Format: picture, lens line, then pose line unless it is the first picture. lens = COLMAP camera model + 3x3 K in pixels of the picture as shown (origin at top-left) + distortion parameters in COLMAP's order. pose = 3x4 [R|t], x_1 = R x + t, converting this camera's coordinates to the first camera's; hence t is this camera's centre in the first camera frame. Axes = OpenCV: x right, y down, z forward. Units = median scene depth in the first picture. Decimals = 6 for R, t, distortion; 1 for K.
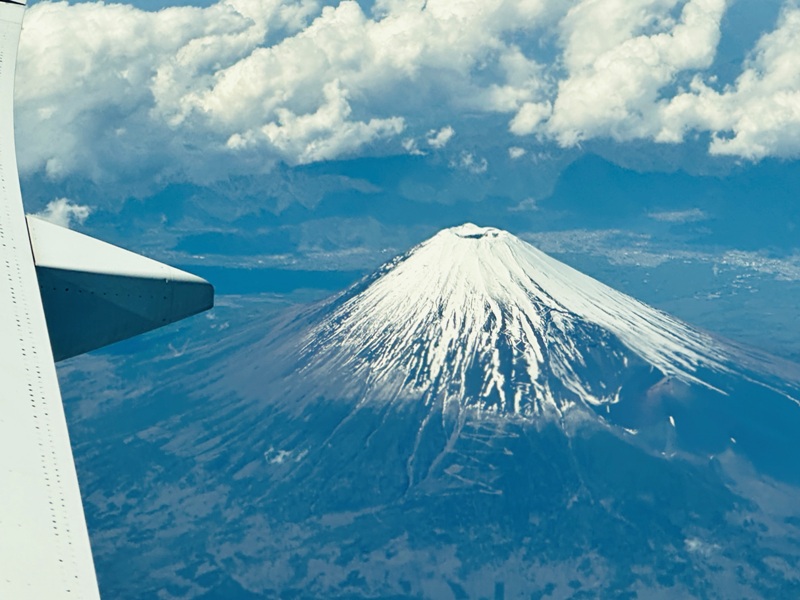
lens RADIAL K [[2848.5, 0, 402.2], [0, 2848.5, 308.5], [0, 0, 1]] dist [0.062957, 0.000000]
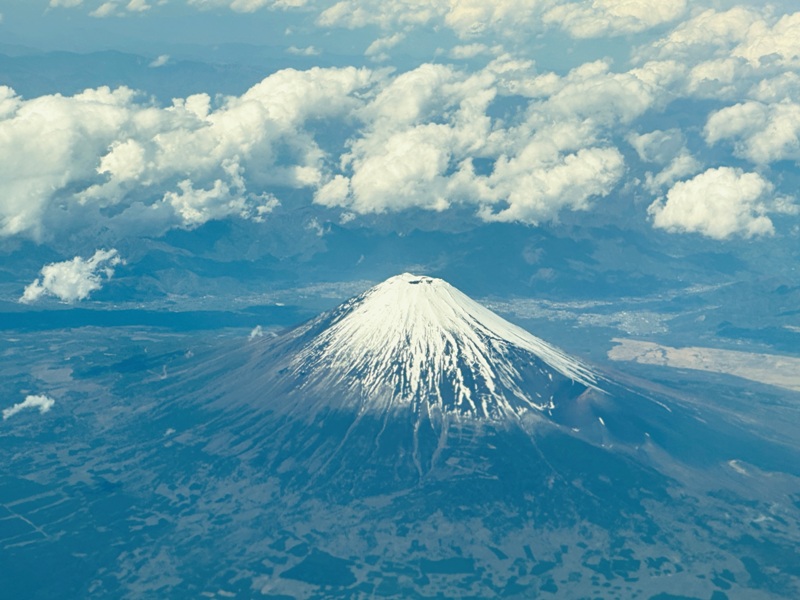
lens RADIAL K [[2279.8, 0, 396.4], [0, 2279.8, 296.4], [0, 0, 1]] dist [0.246108, 0.000000]
pose [[0.963917, -0.002017, 0.266196, -0.264797], [0.008248, 0.999717, -0.022293, 0.004249], [-0.266076, 0.023684, 0.963661, 0.002596]]
